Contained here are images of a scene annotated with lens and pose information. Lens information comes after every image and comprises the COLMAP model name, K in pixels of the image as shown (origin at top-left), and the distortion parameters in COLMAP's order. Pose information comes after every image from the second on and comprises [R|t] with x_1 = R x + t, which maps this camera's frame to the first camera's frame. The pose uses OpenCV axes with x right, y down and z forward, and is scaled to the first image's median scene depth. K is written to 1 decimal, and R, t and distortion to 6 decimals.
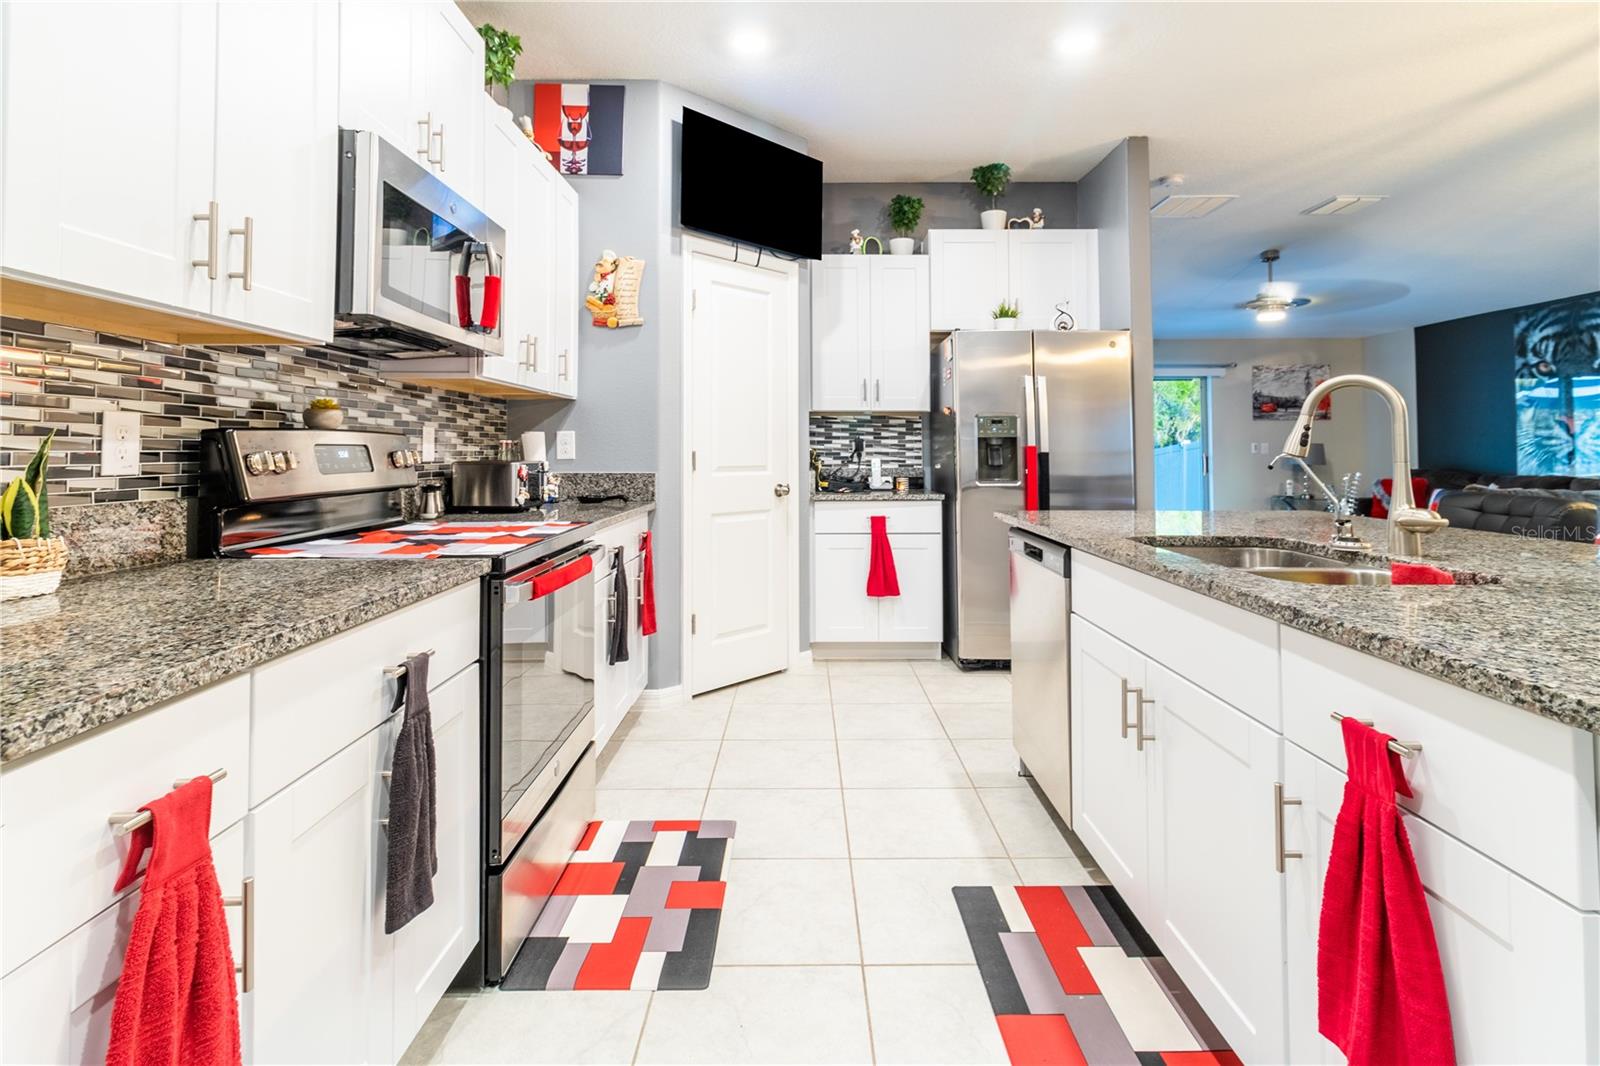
lens RADIAL K [[749.8, 0, 818.7], [0, 749.8, 429.8], [0, 0, 1]] dist [0.002220, 0.000248]
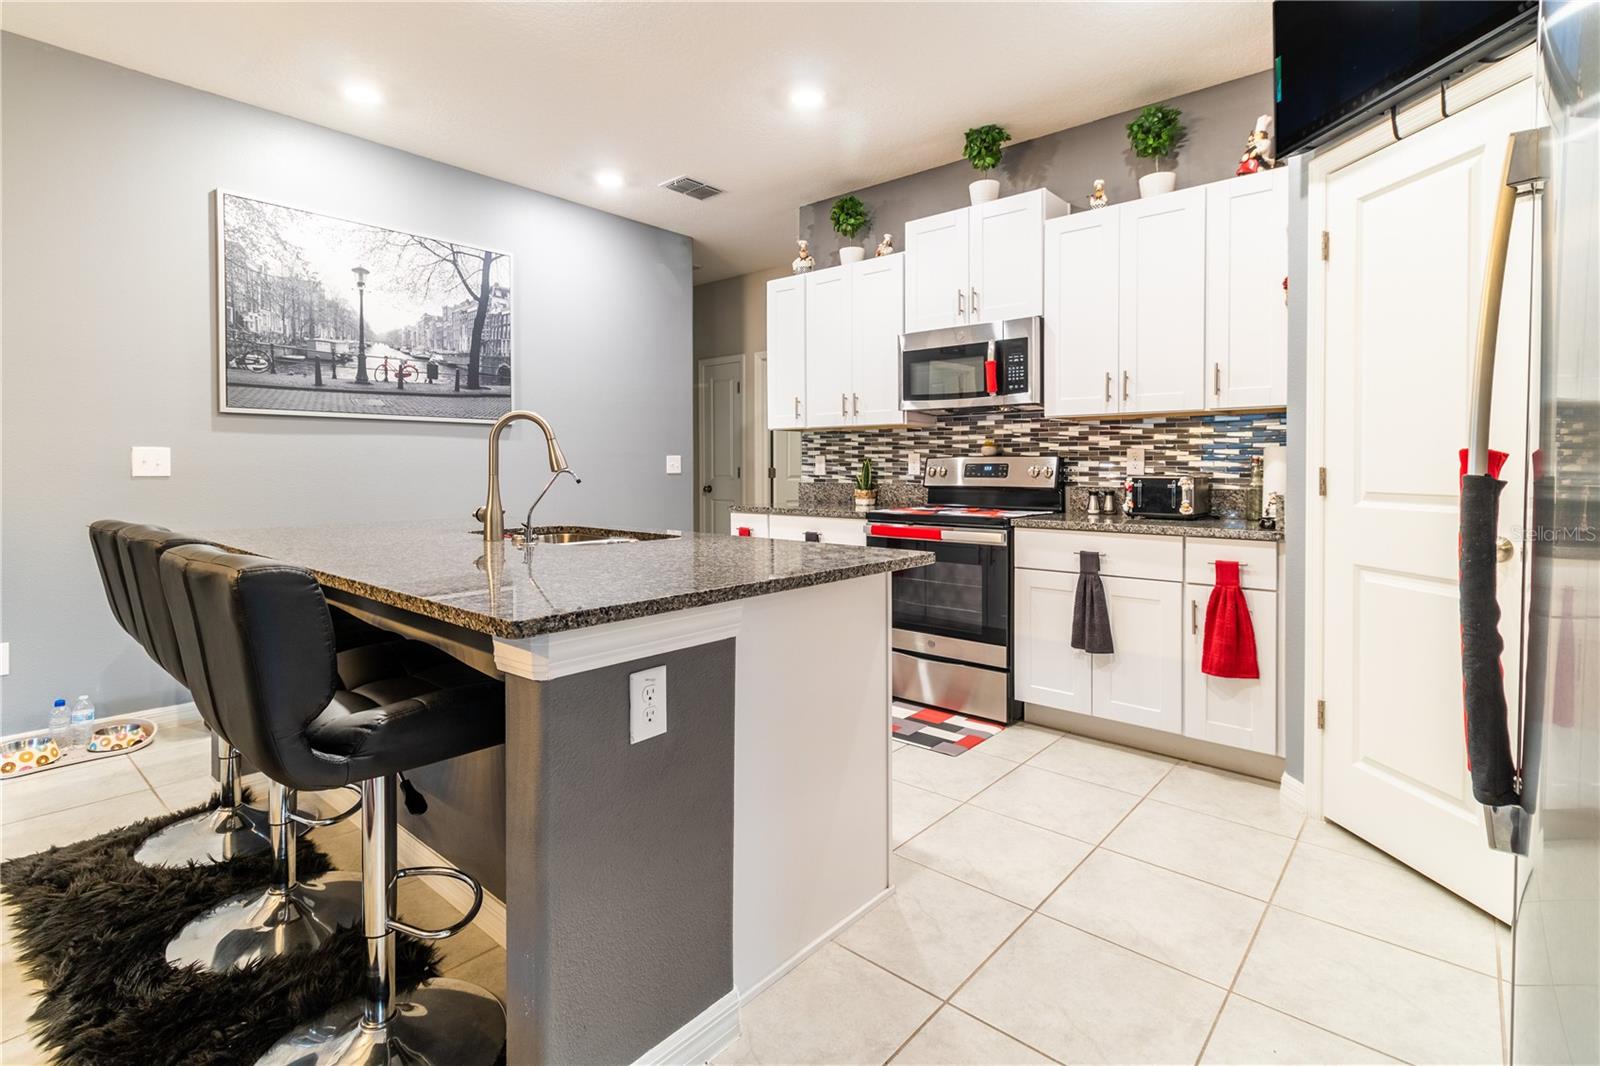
lens RADIAL K [[767.4, 0, 807.3], [0, 767.4, 481.2], [0, 0, 1]] dist [0.001774, 0.000656]
pose [[-0.661672, 0.013427, -0.749673, 0.539687], [0.020669, 0.999786, -0.000336, 0.025676], [0.749508, -0.015717, -0.661809, 0.885083]]
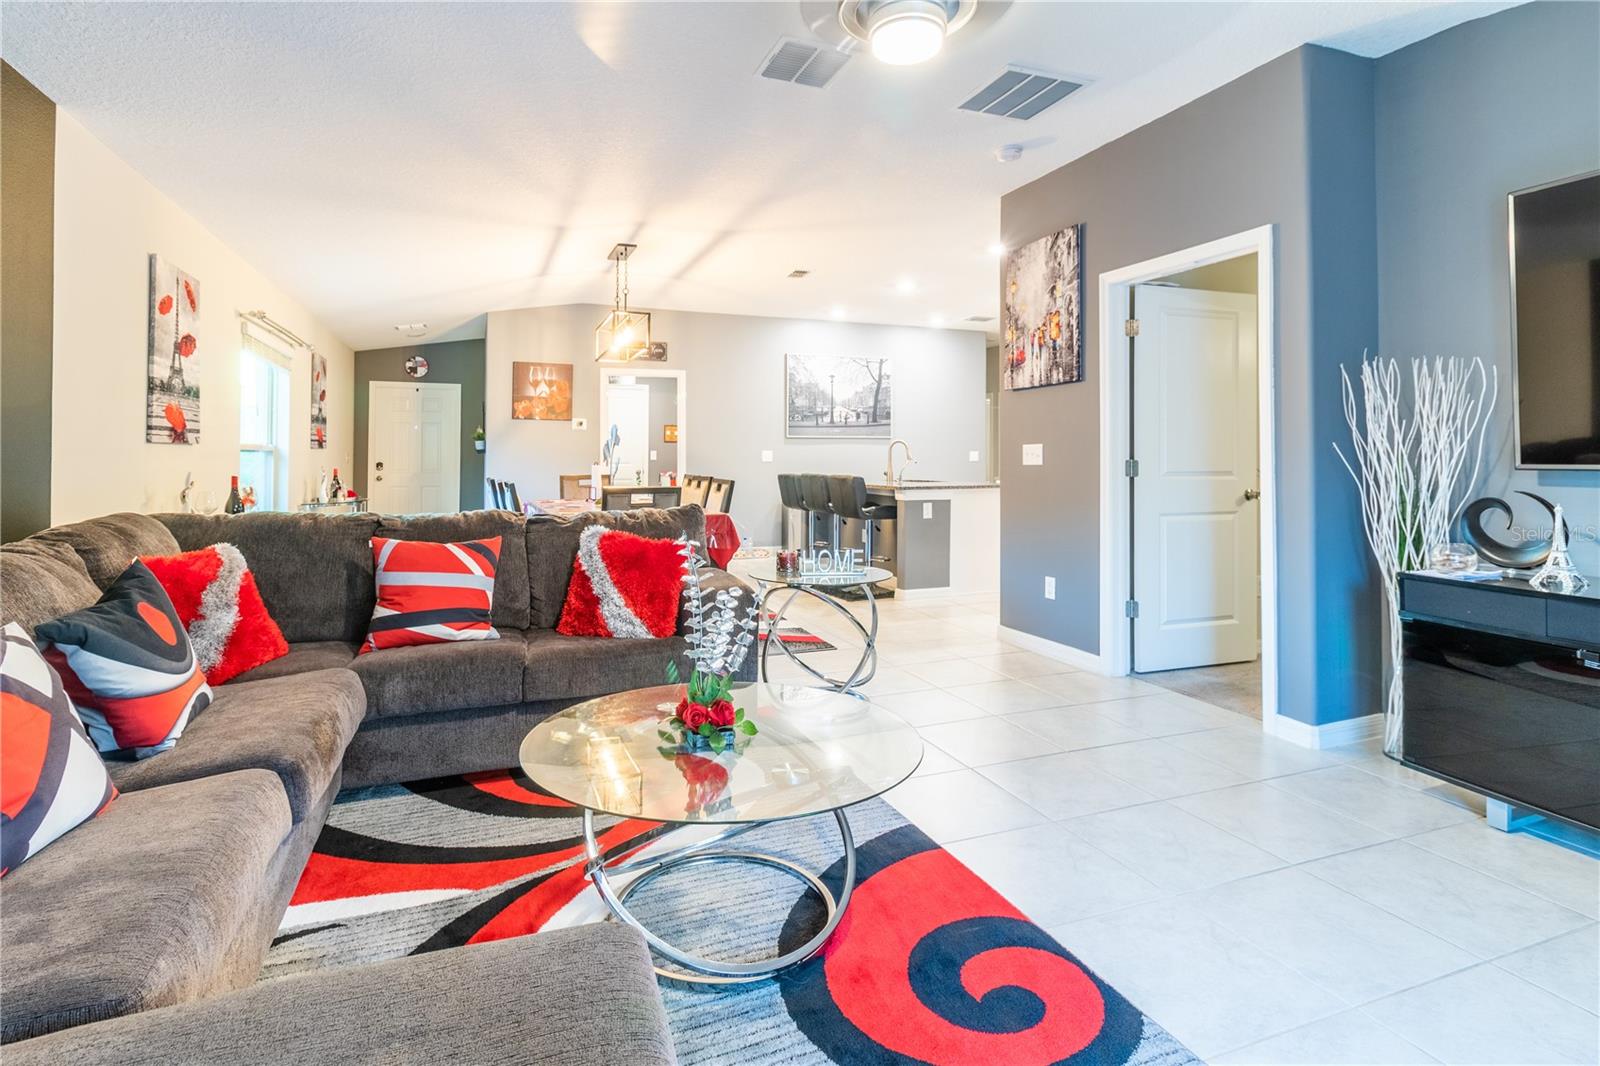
lens RADIAL K [[788.9, 0, 773.1], [0, 788.9, 443.9], [0, 0, 1]] dist [0.001962, 0.000004]
pose [[-0.936456, -0.002456, -0.350777, 1.124705], [0.013435, 0.998991, -0.042862, 0.049211], [0.350528, -0.044851, -0.935478, 1.880513]]
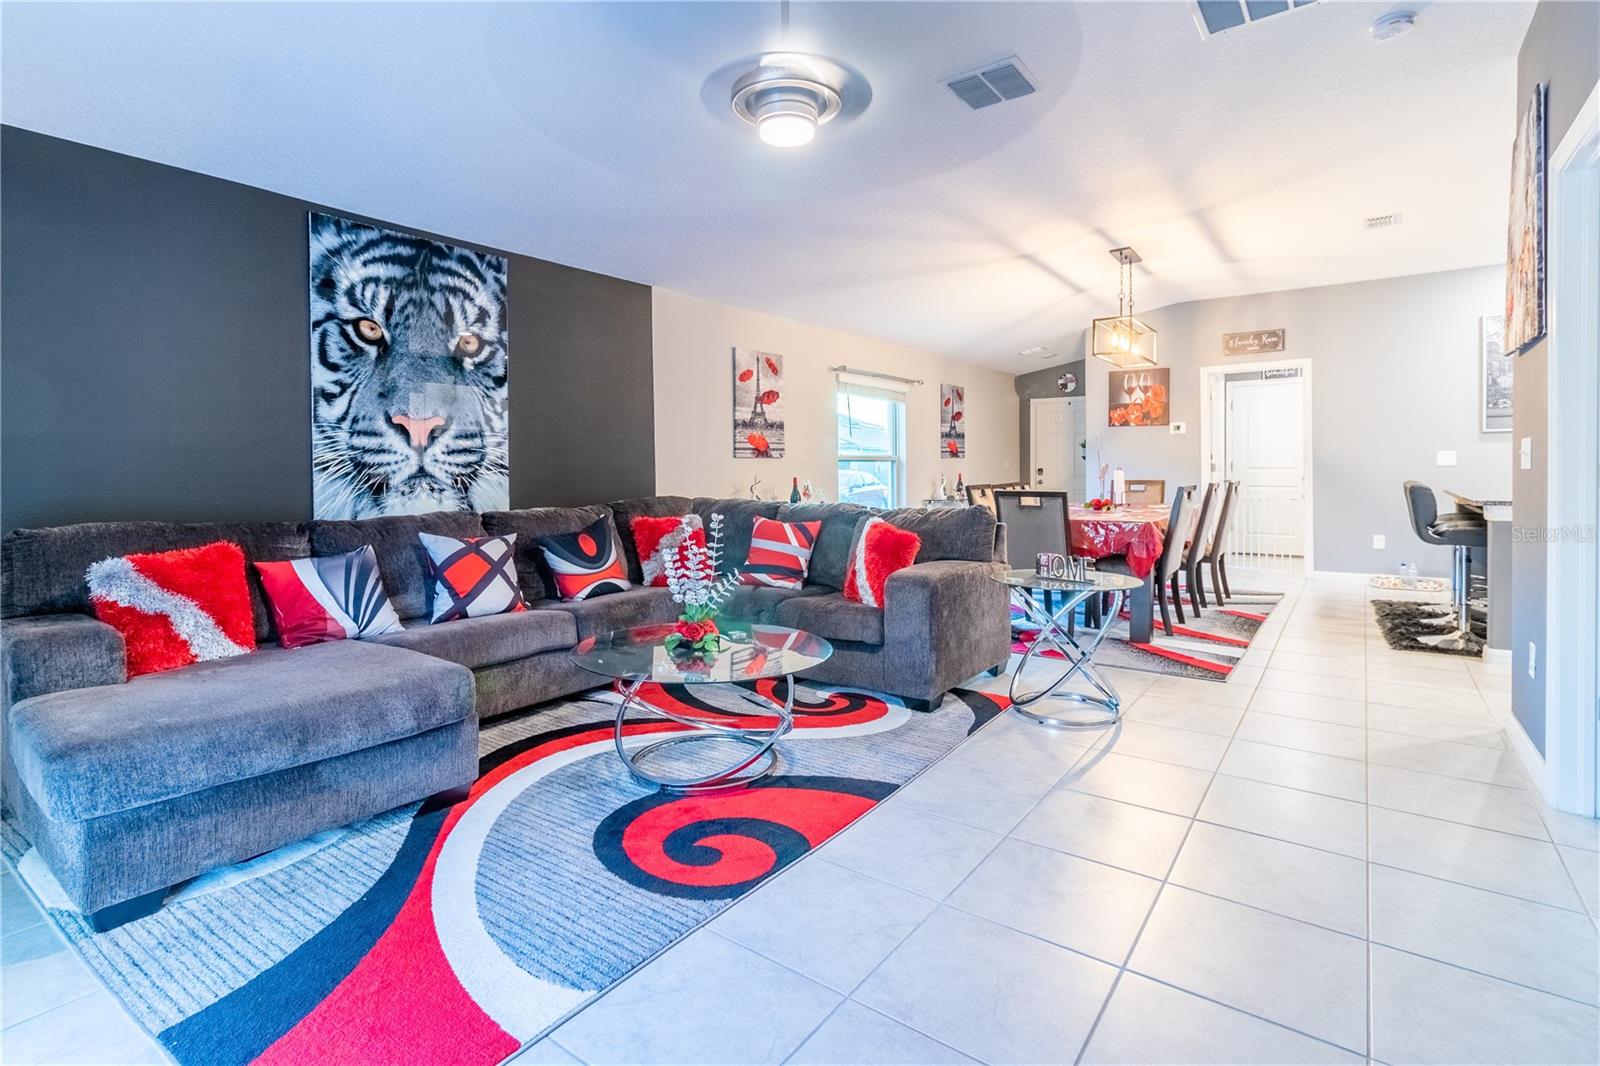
lens RADIAL K [[778.1, 0, 796.7], [0, 778.1, 480.1], [0, 0, 1]] dist [0.001576, -0.000130]
pose [[-0.802212, 0.001881, 0.597037, 0.514459], [-0.004417, 0.999949, -0.009085, 0.056435], [-0.597023, -0.009926, -0.802163, 1.937316]]
